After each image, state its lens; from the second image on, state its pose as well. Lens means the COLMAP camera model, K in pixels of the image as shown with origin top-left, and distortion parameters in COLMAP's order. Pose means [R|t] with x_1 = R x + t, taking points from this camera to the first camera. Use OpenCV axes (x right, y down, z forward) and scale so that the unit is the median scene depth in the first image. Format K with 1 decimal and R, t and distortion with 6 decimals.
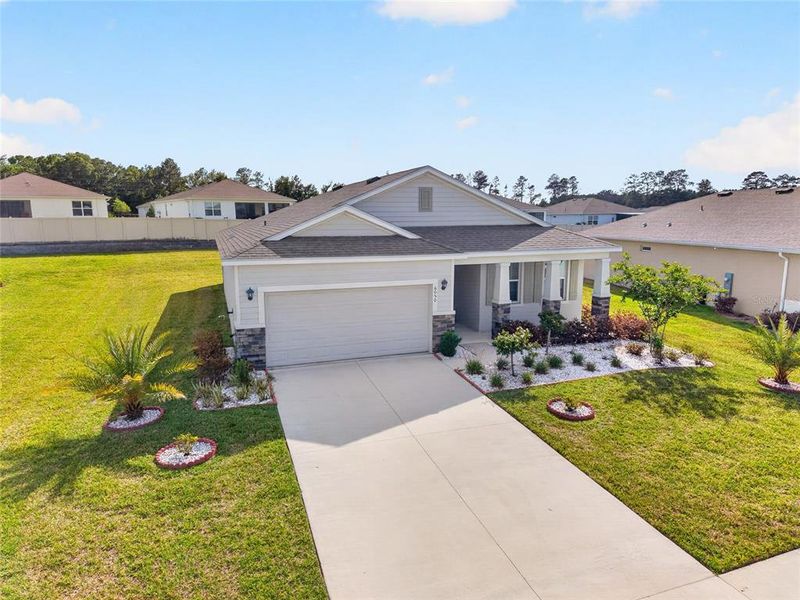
lens RADIAL K [[529.6, 0, 404.2], [0, 529.6, 300.8], [0, 0, 1]] dist [0.124497, -0.147093]
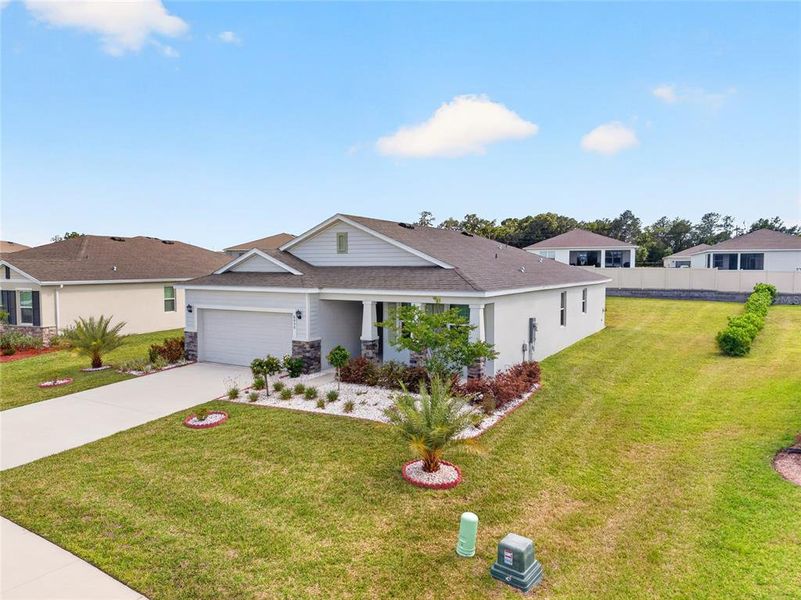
lens RADIAL K [[530.2, 0, 404.7], [0, 530.2, 300.8], [0, 0, 1]] dist [0.124497, -0.147093]
pose [[0.647946, 0.051677, -0.759931, 1.094523], [-0.121427, 0.991945, -0.036078, -0.046066], [0.751945, 0.115652, 0.649002, 0.407323]]
